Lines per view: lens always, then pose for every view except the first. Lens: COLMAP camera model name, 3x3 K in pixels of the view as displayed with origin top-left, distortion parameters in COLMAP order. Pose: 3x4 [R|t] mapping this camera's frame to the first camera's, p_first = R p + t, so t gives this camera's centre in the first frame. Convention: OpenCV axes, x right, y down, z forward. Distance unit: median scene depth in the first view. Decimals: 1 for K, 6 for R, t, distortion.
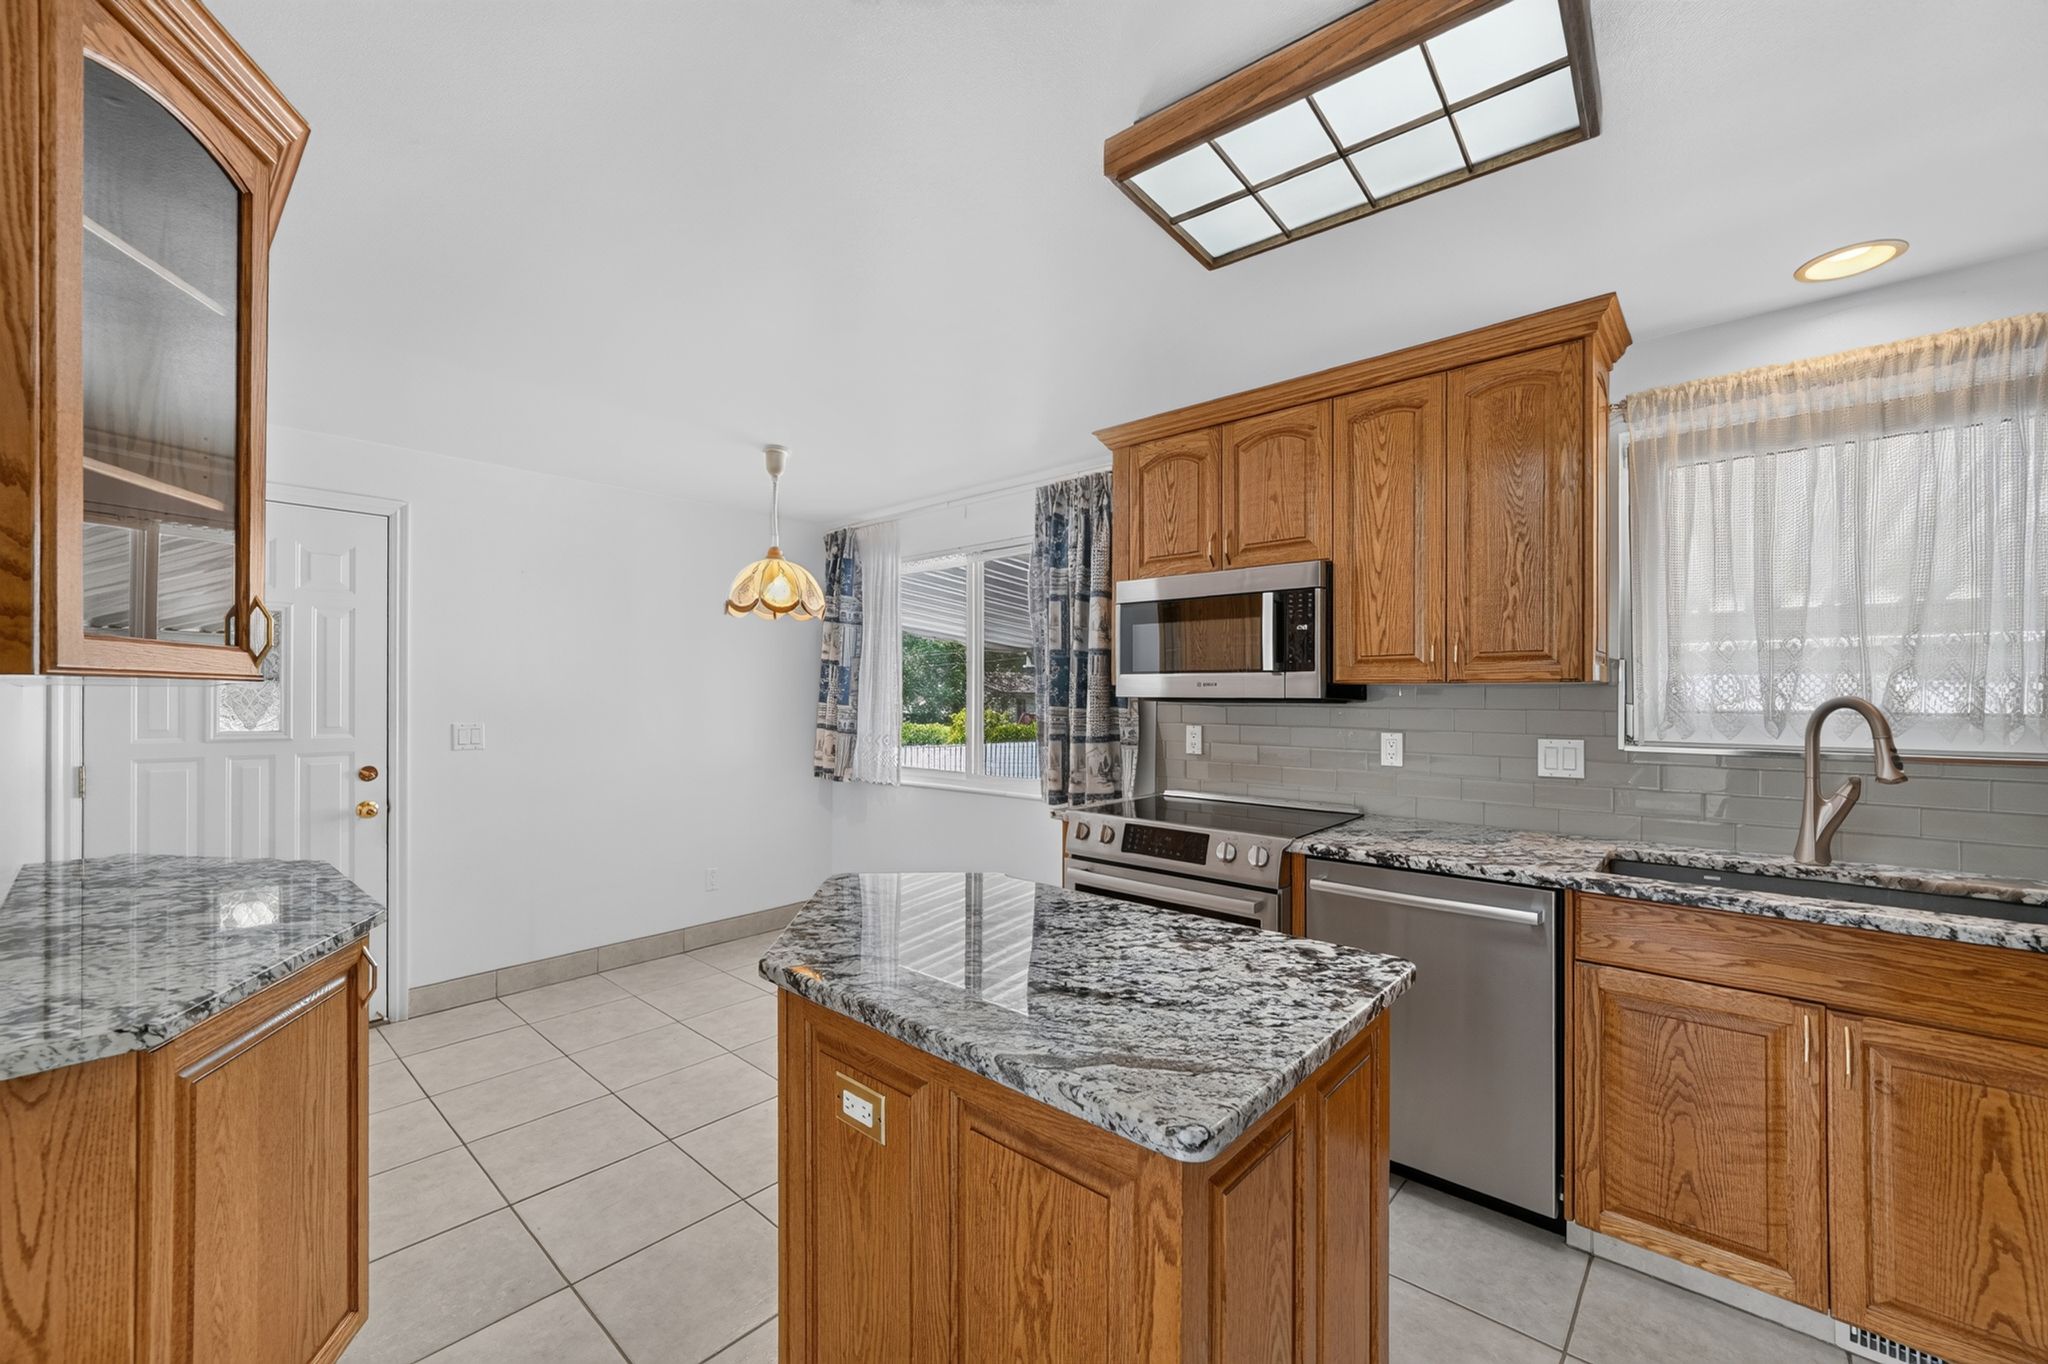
lens RADIAL K [[788.2, 0, 1013.8], [0, 788.2, 695.1], [0, 0, 1]] dist [-0.006133, 0.000066]
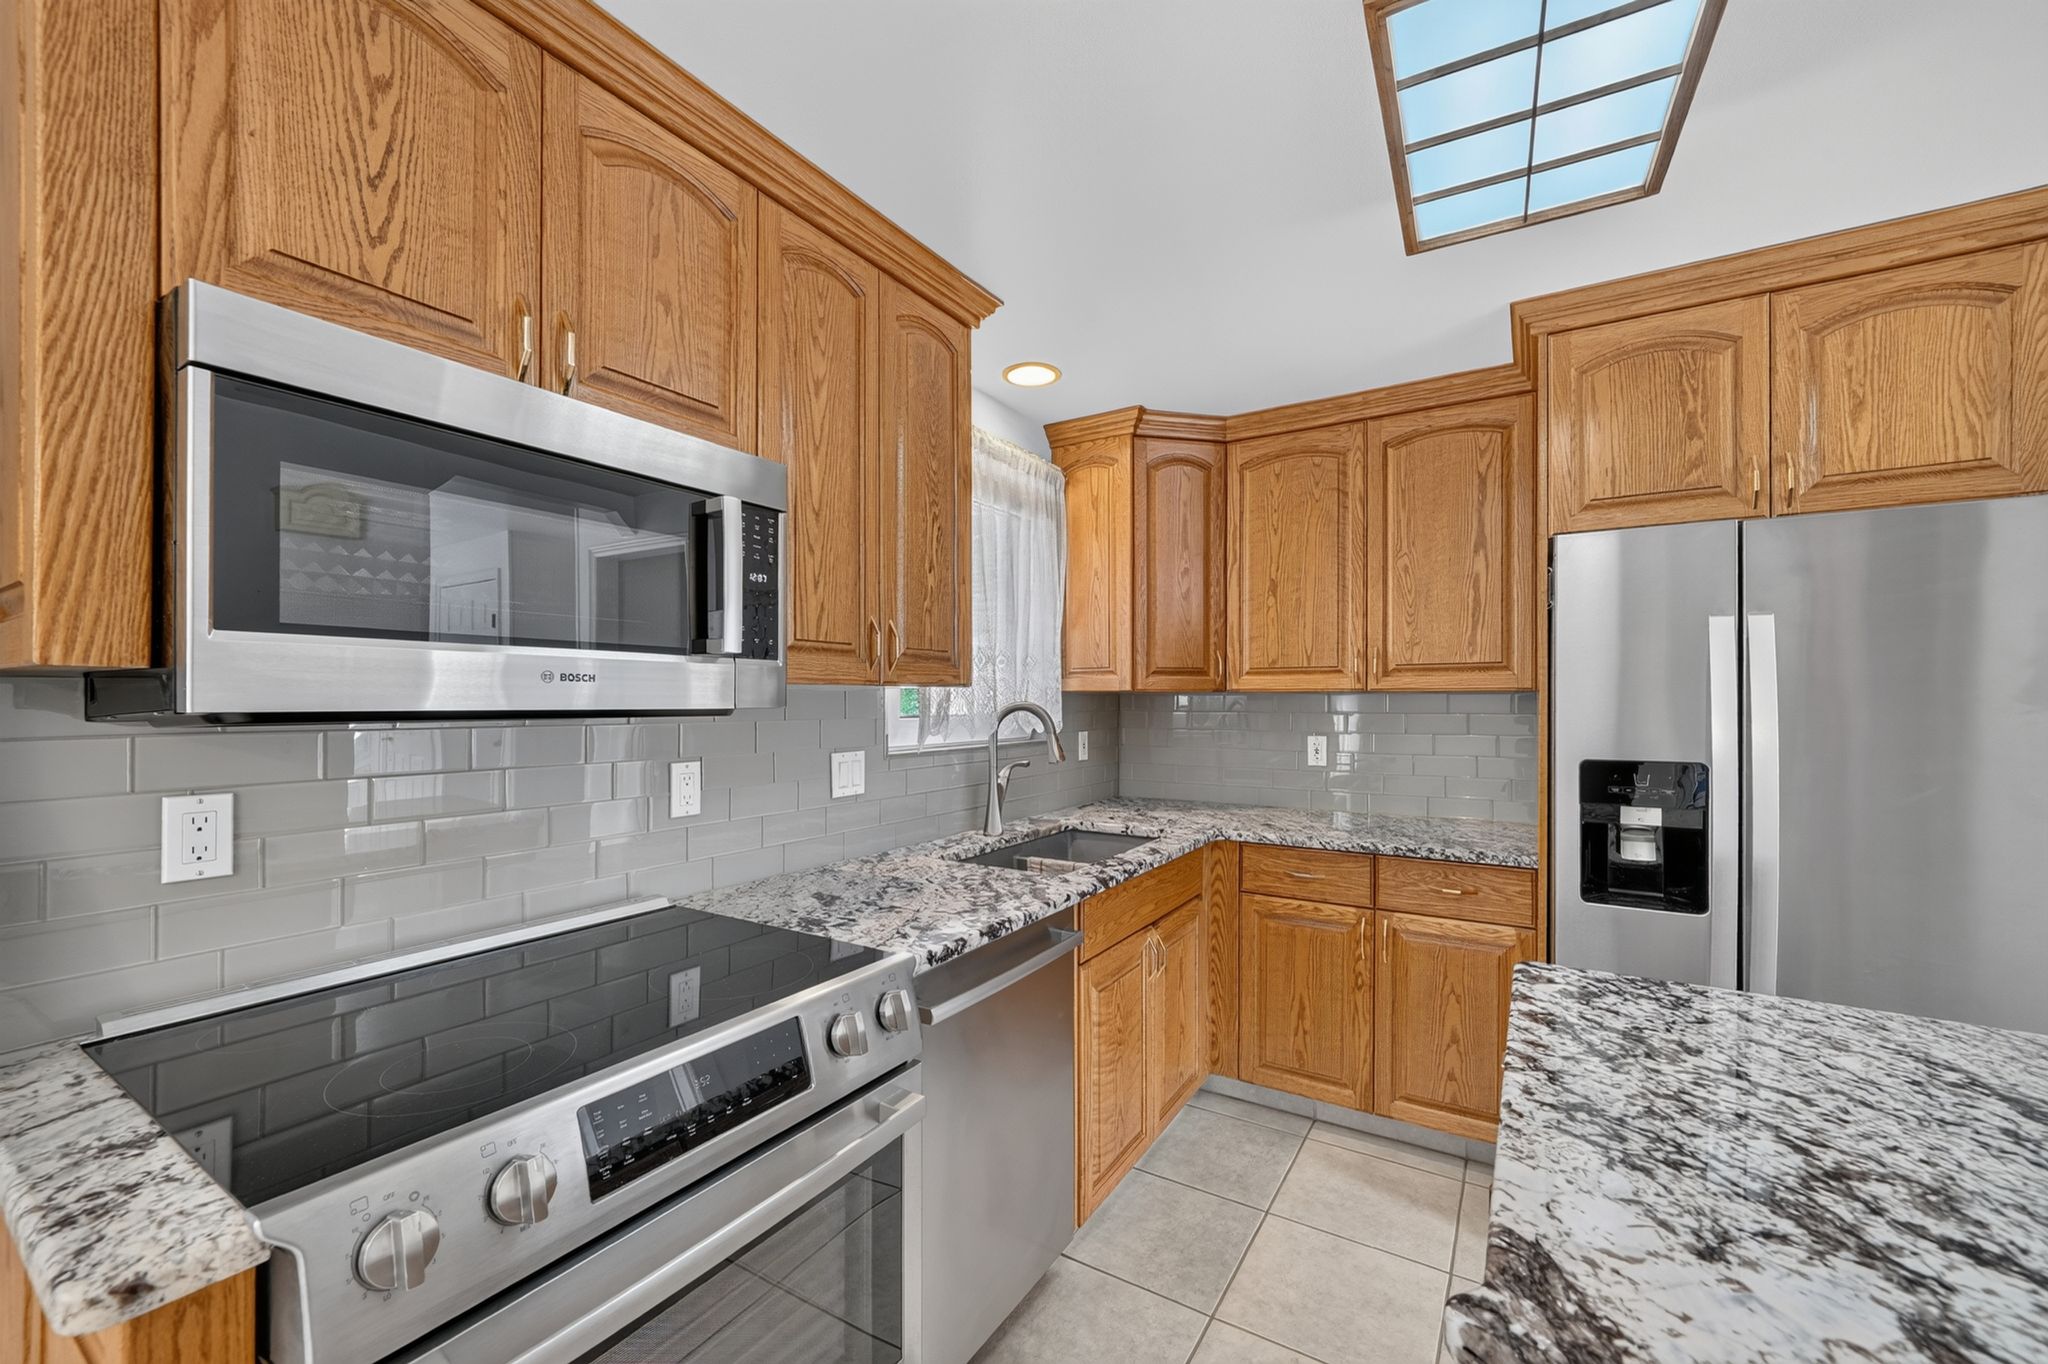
lens RADIAL K [[817.9, 0, 1017.8], [0, 817.9, 702.7], [0, 0, 1]] dist [-0.007796, 0.001233]
pose [[-0.161466, -0.002680, 0.986875, -0.168513], [0.001153, 0.999995, 0.002905, -0.001130], [-0.986878, 0.001607, -0.161462, 0.702822]]
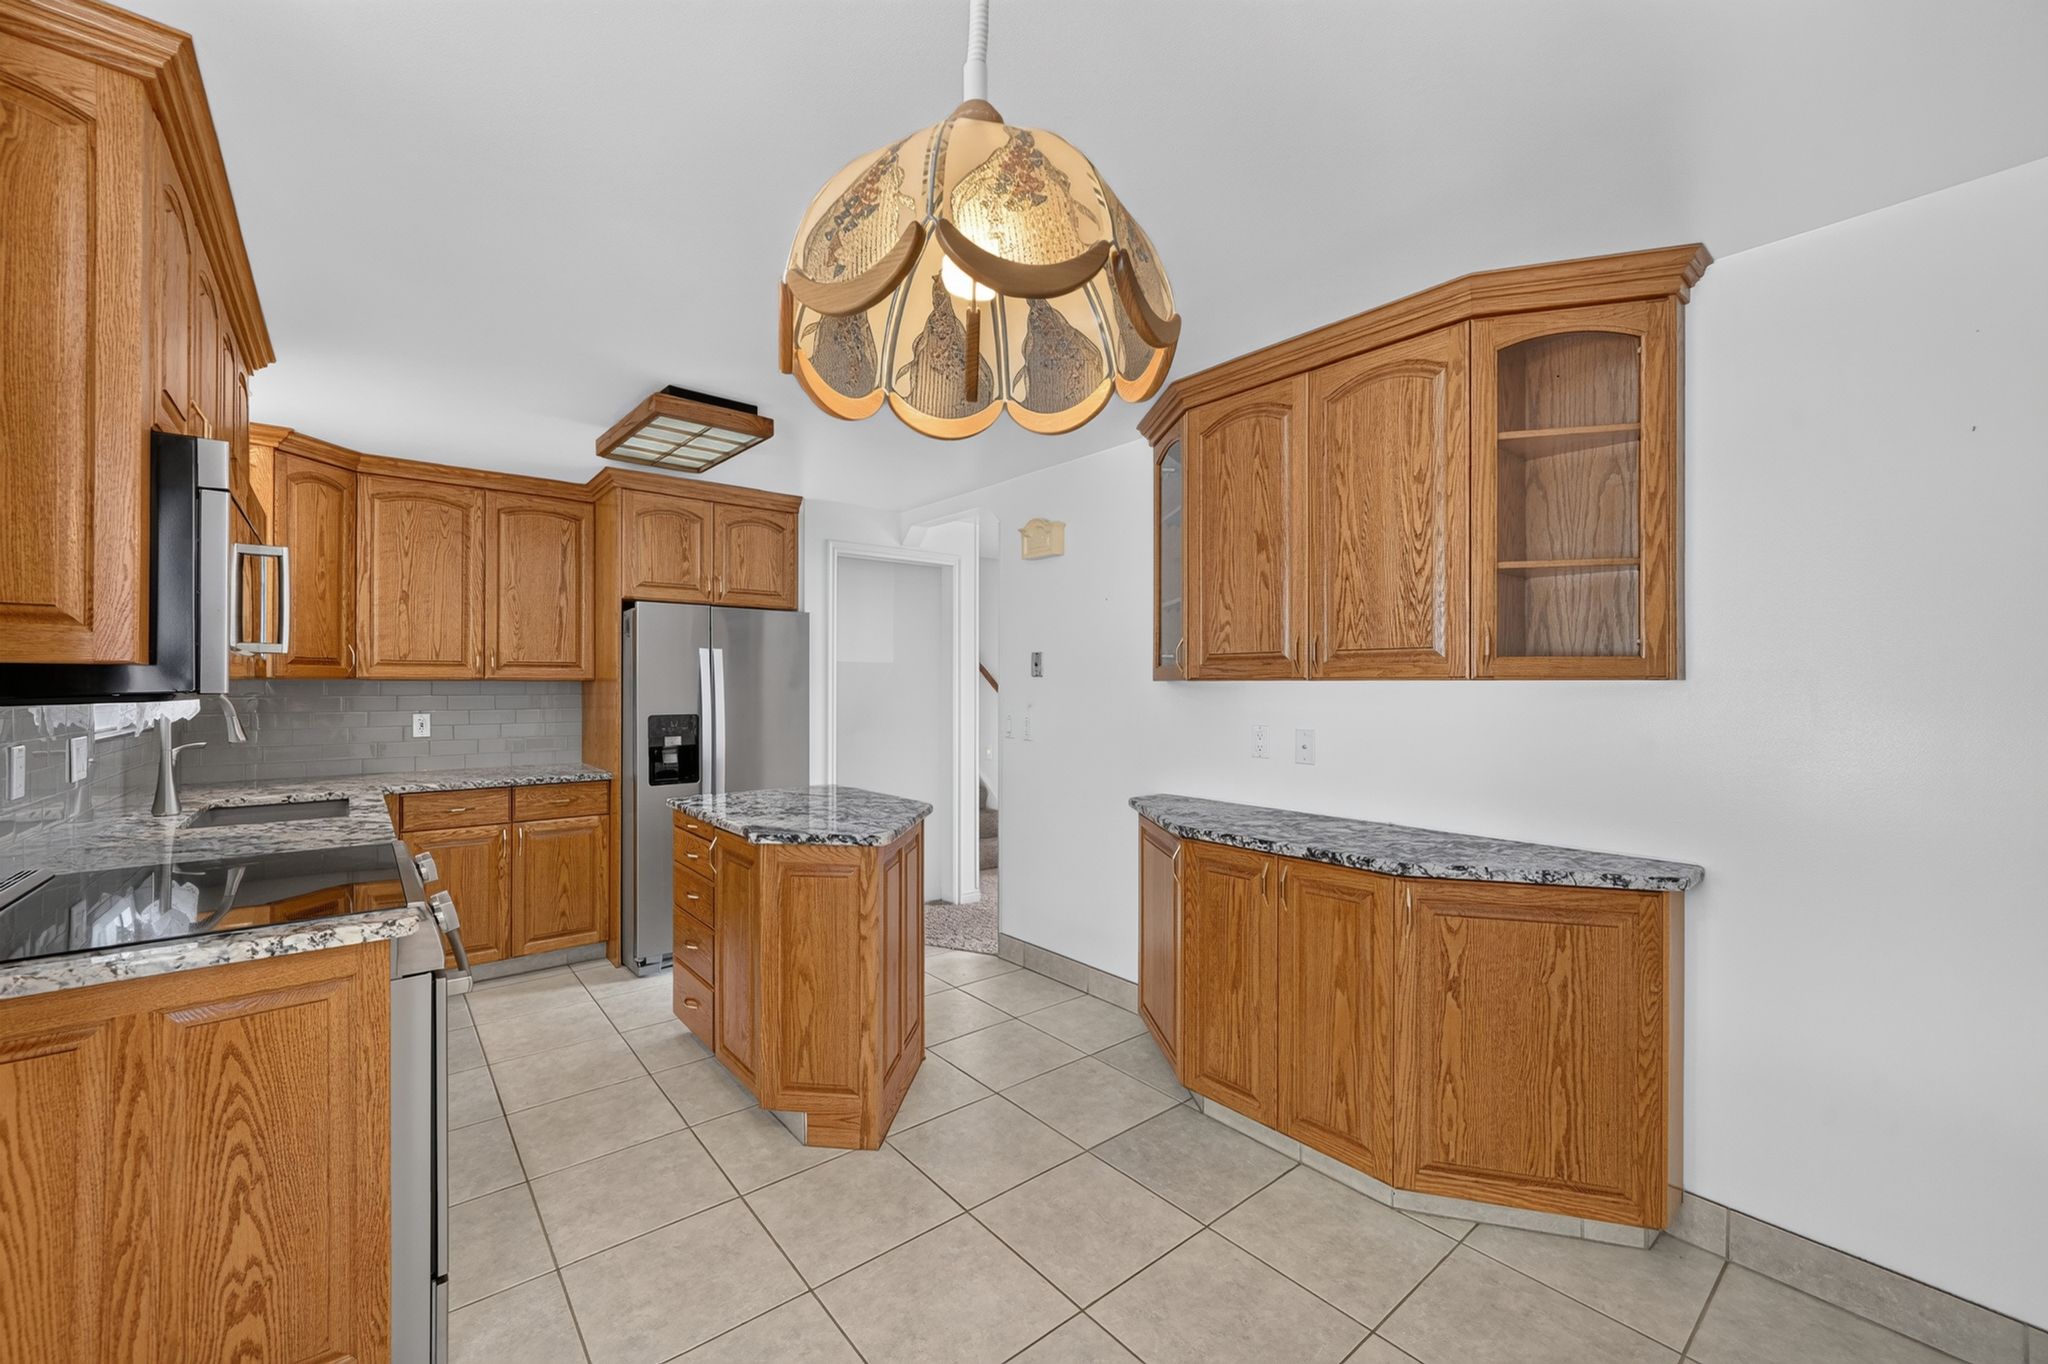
lens RADIAL K [[788.2, 0, 1011.2], [0, 788.2, 683.9], [0, 0, 1]] dist [-0.006133, 0.000066]
pose [[-0.986905, -0.001108, 0.161299, -0.259097], [-0.001180, 0.999999, -0.000350, -0.002423], [-0.161299, -0.000536, -0.986906, 0.968247]]
